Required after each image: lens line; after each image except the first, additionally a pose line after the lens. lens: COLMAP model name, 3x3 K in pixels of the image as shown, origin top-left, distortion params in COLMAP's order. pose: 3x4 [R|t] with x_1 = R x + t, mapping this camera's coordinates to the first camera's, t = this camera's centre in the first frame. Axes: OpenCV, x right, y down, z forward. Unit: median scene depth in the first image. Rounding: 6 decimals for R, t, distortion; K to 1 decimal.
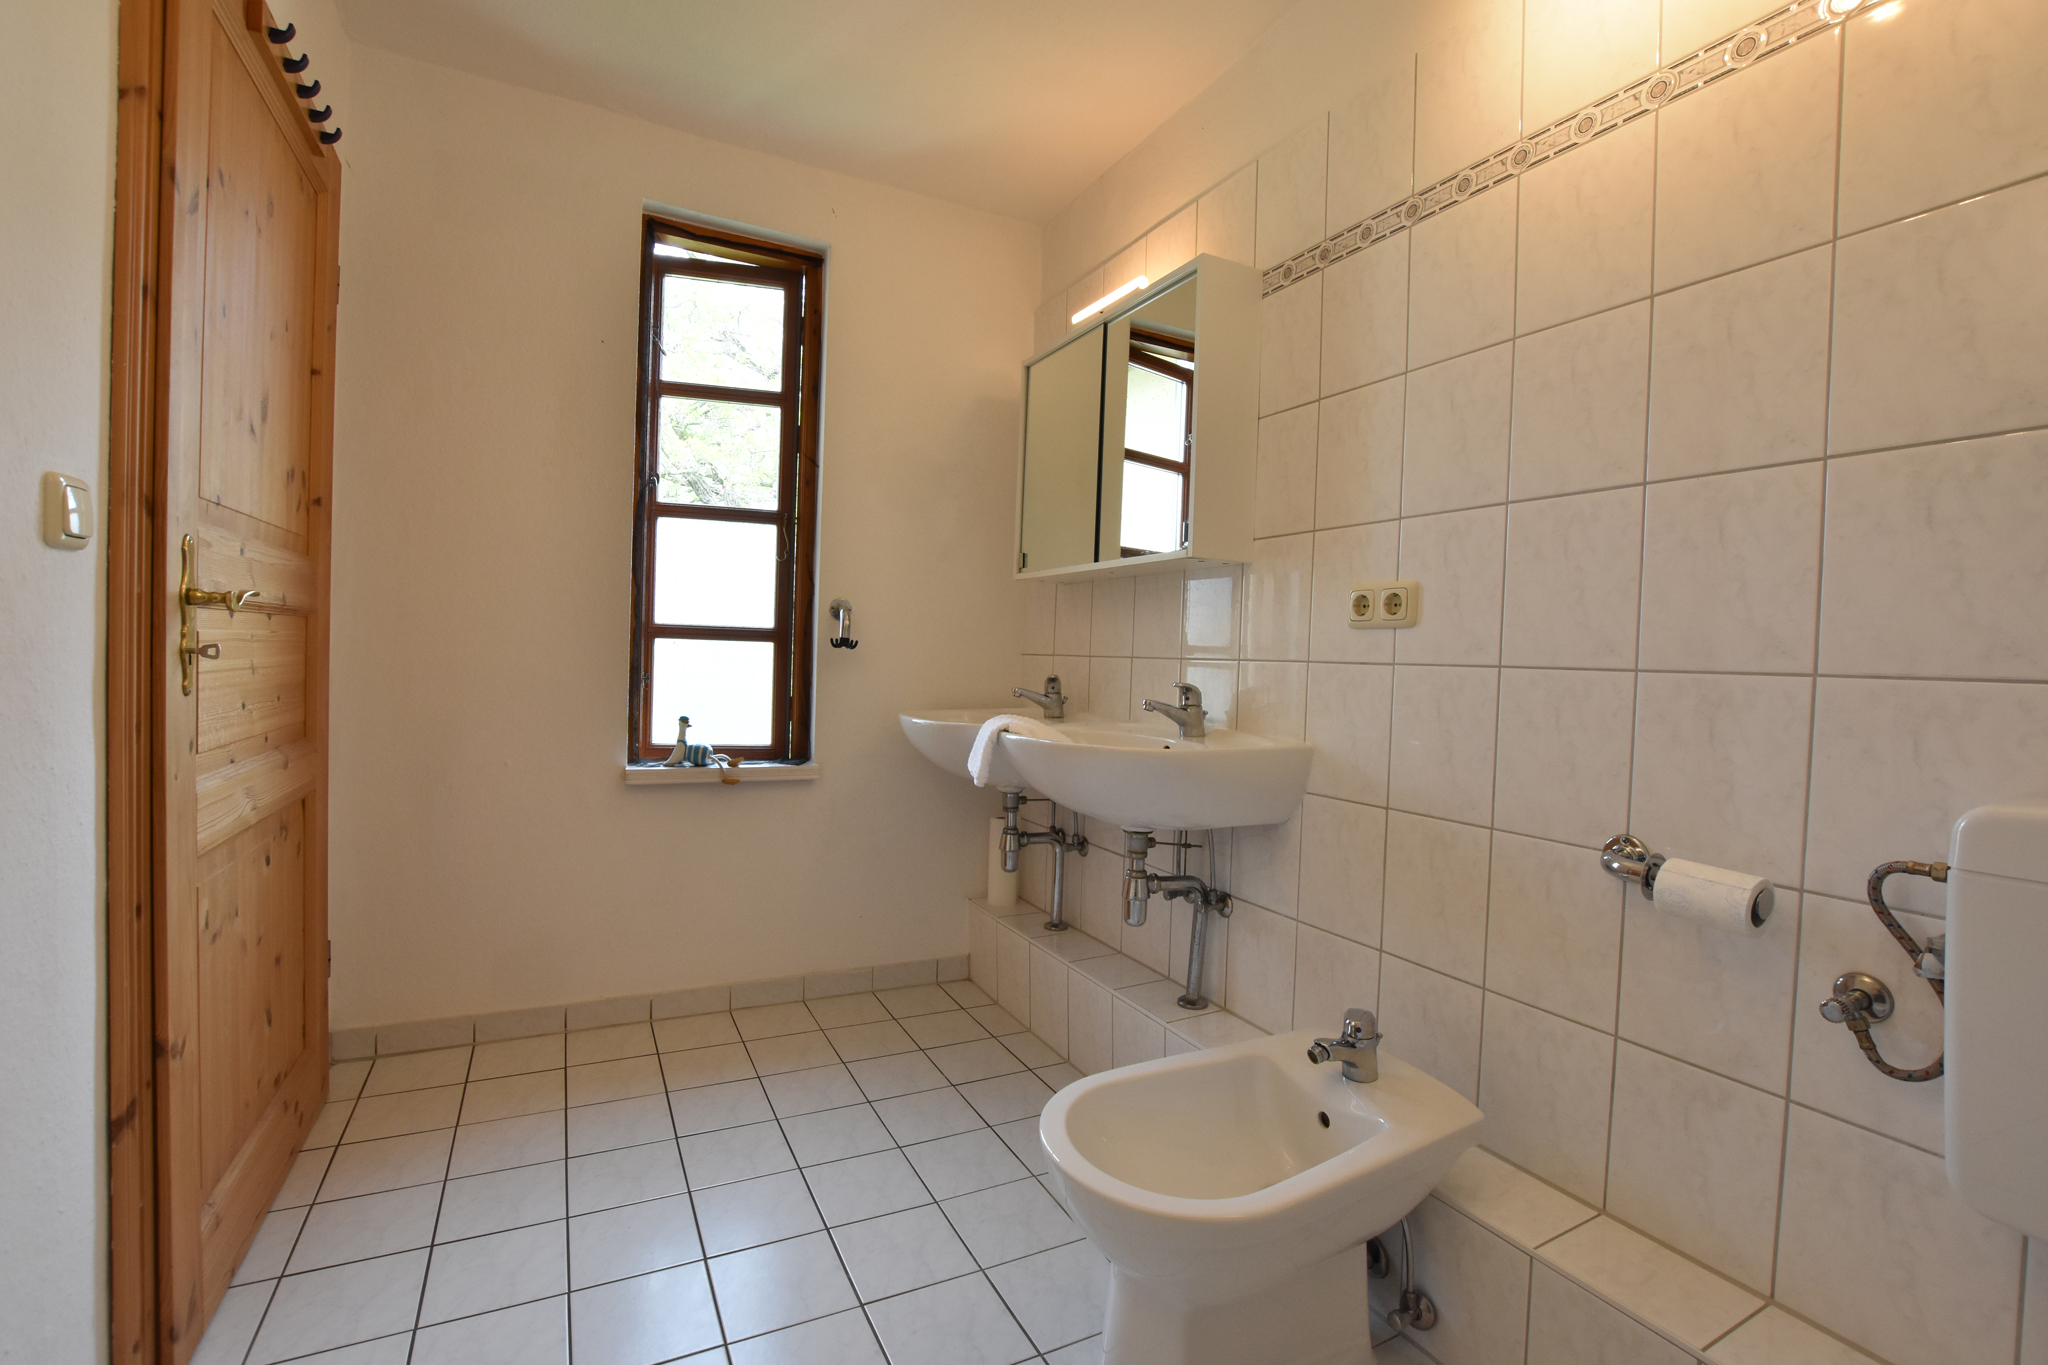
lens RADIAL K [[900.3, 0, 1022.7], [0, 900.3, 677.1], [0, 0, 1]] dist [-0.034880, 0.006063]
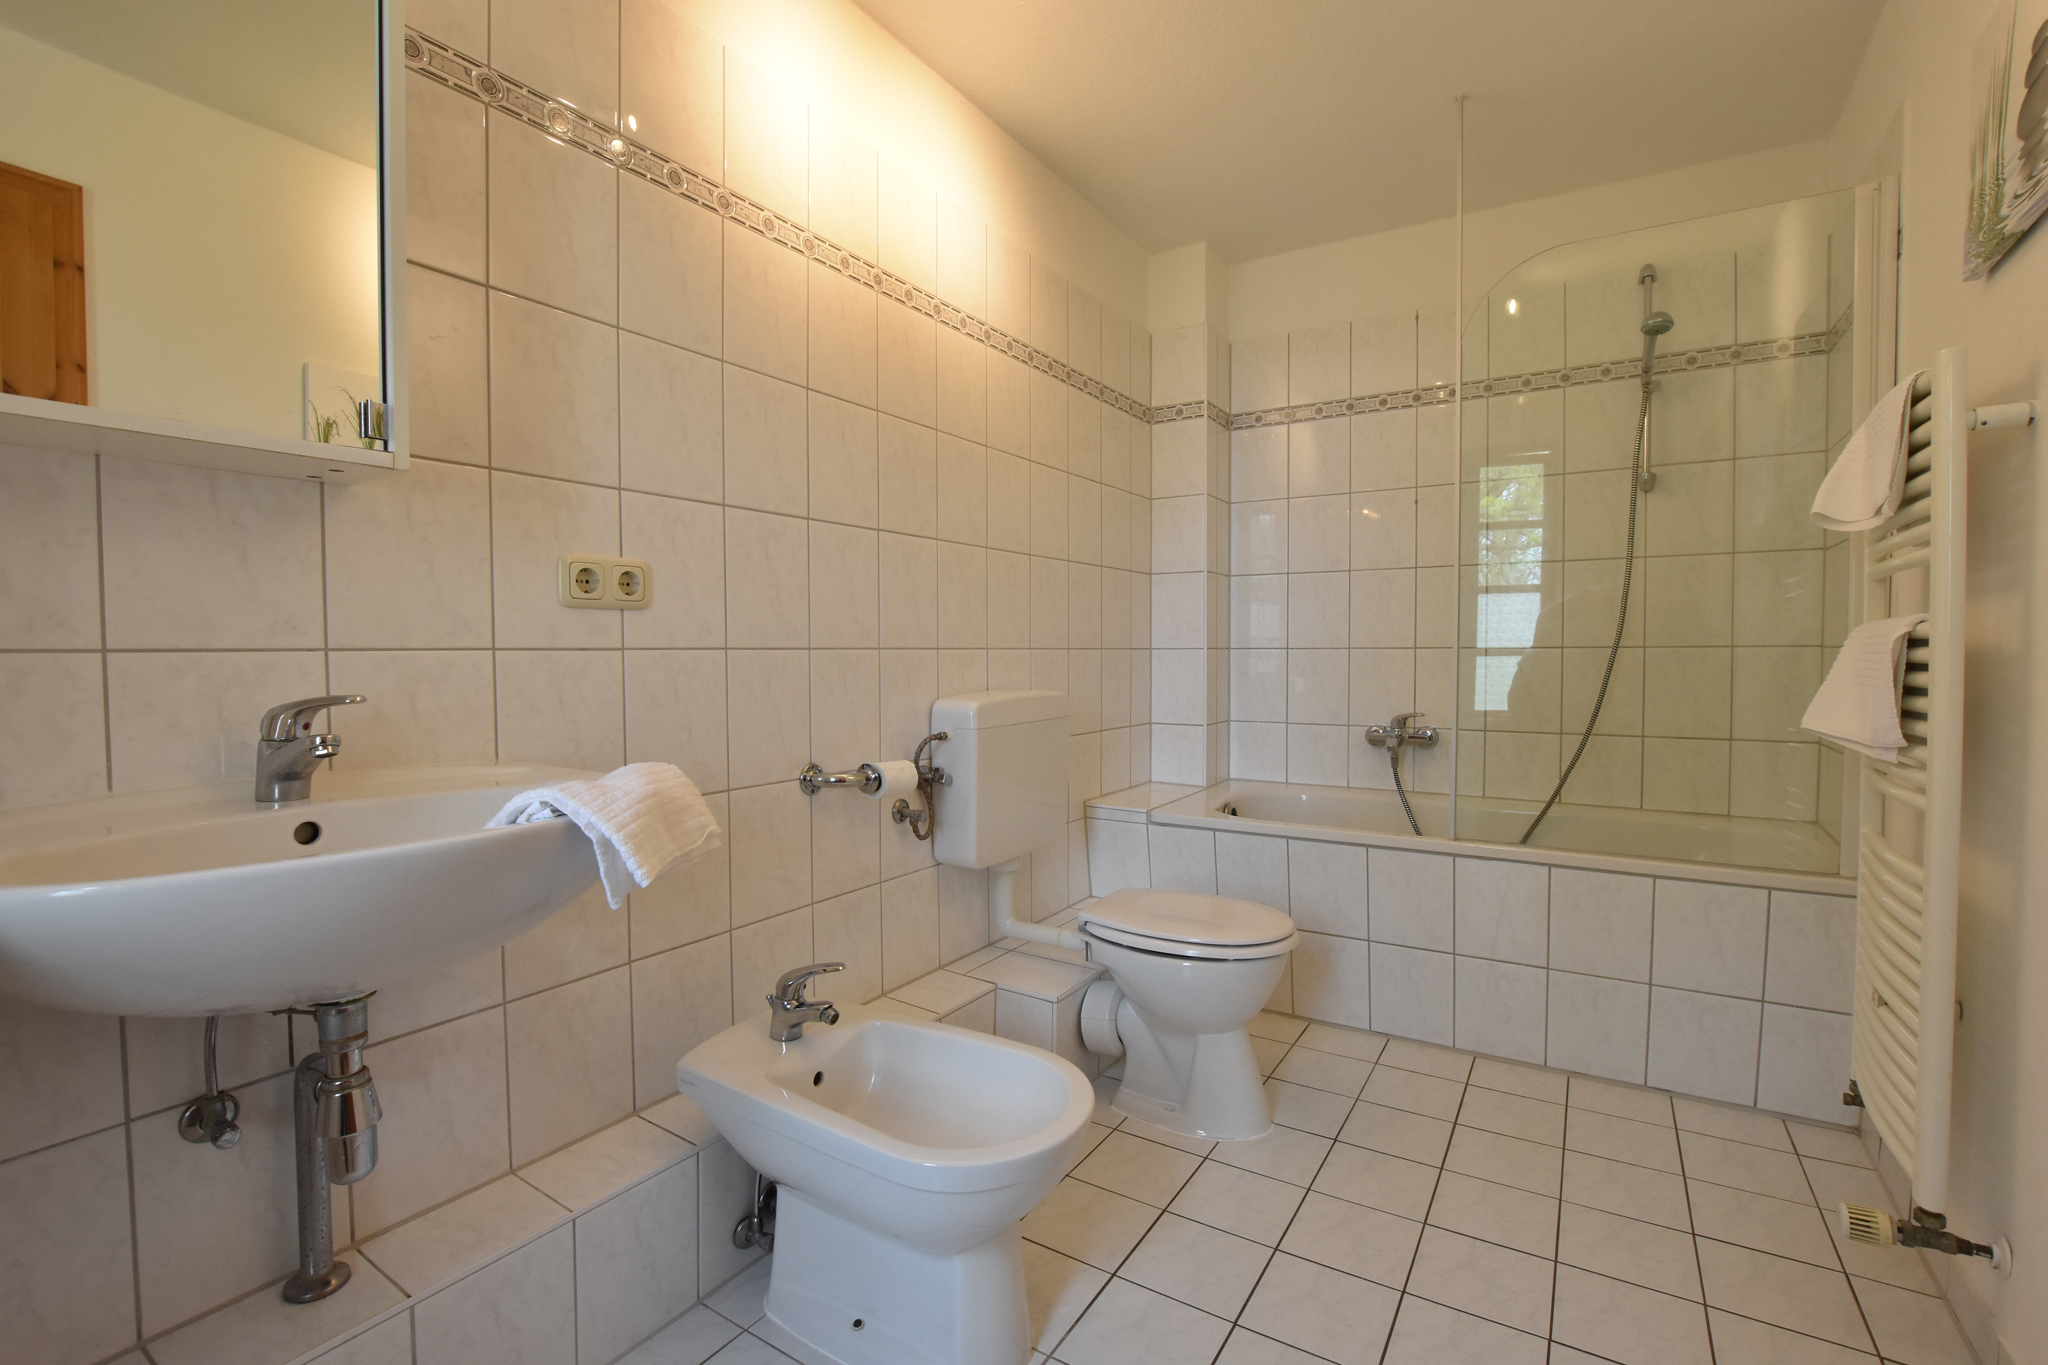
lens RADIAL K [[900.3, 0, 1024.2], [0, 900.3, 679.4], [0, 0, 1]] dist [-0.034880, 0.006063]
pose [[-0.498625, -0.055845, 0.865017, -0.585922], [0.010716, 0.997449, 0.070571, -0.044366], [-0.866752, 0.044458, -0.496754, 1.121341]]
